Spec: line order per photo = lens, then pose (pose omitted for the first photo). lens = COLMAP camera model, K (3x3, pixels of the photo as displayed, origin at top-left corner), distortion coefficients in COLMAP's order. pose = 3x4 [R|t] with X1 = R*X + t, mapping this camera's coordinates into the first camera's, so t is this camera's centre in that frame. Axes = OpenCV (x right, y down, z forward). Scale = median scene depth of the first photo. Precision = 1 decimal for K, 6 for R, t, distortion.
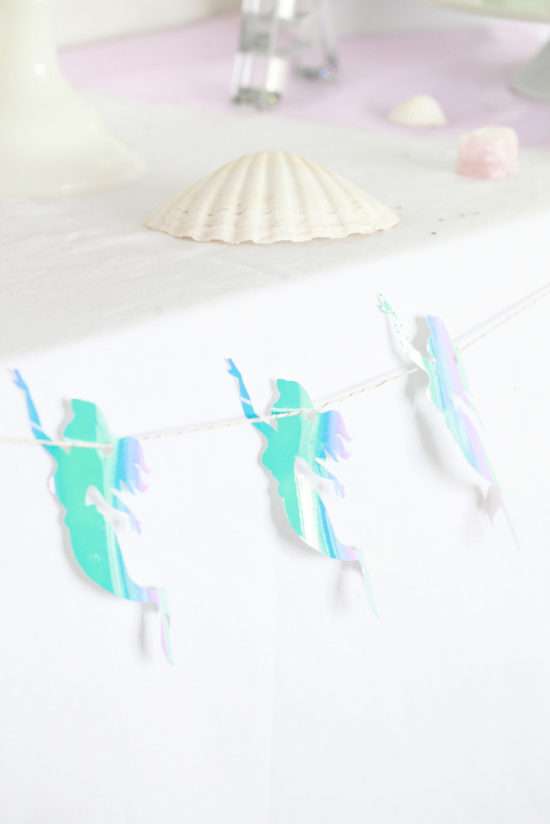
lens RADIAL K [[2368.7, 0, 276.2], [0, 2368.7, 410.1], [0, 0, 1]] dist [0.024429, 0.000000]
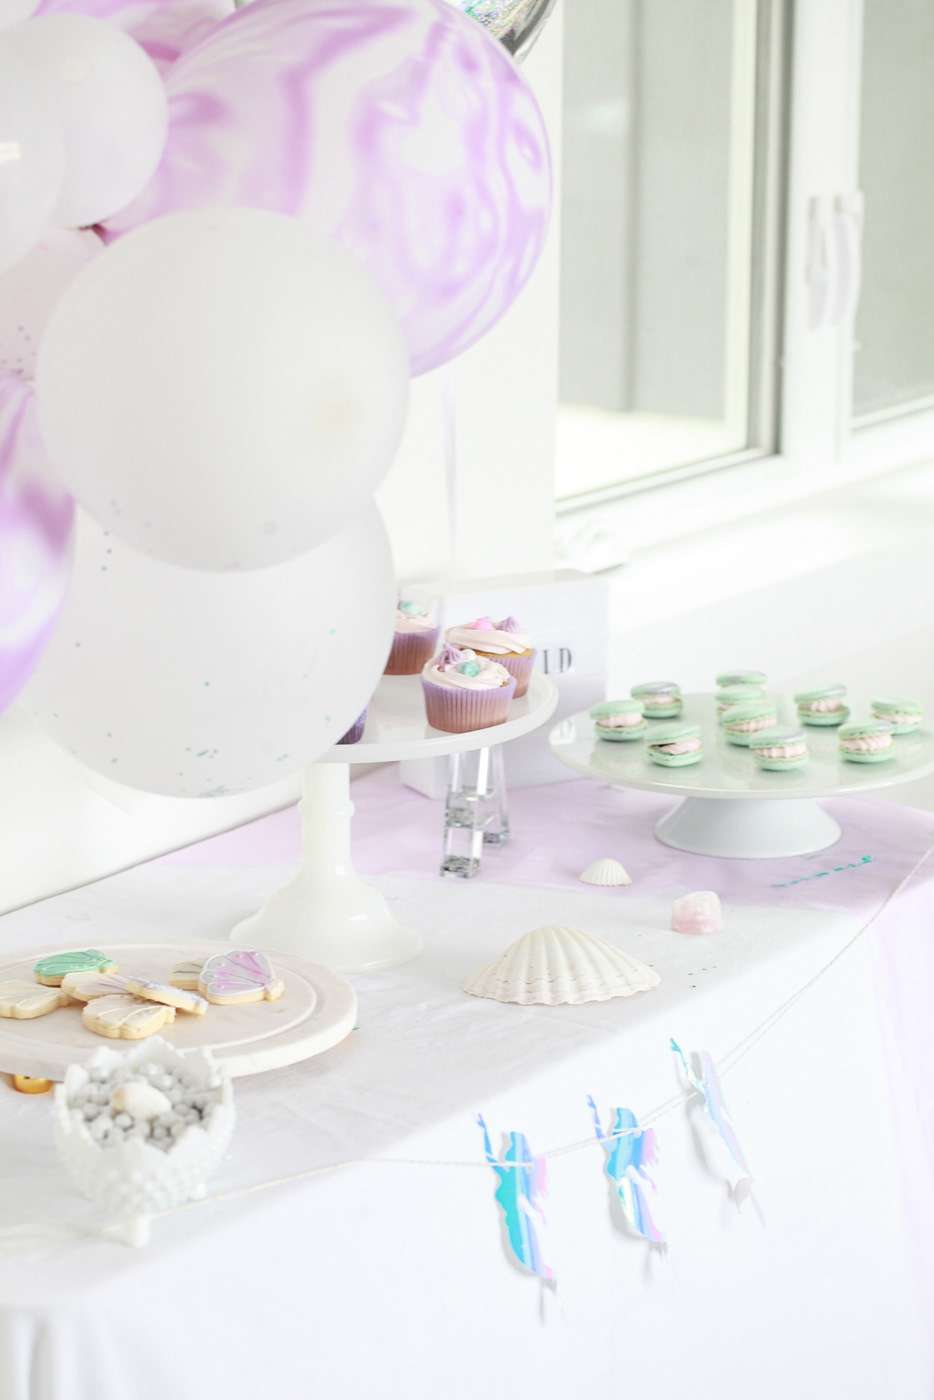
lens RADIAL K [[4024.4, 0, 468.2], [0, 4024.4, 700.2], [0, 0, 1]] dist [0.024429, 0.000000]
pose [[0.976124, -0.046710, 0.212132, -0.521606], [0.068884, 0.992763, -0.098371, -0.022279], [-0.206001, 0.110635, 0.972277, -1.152057]]
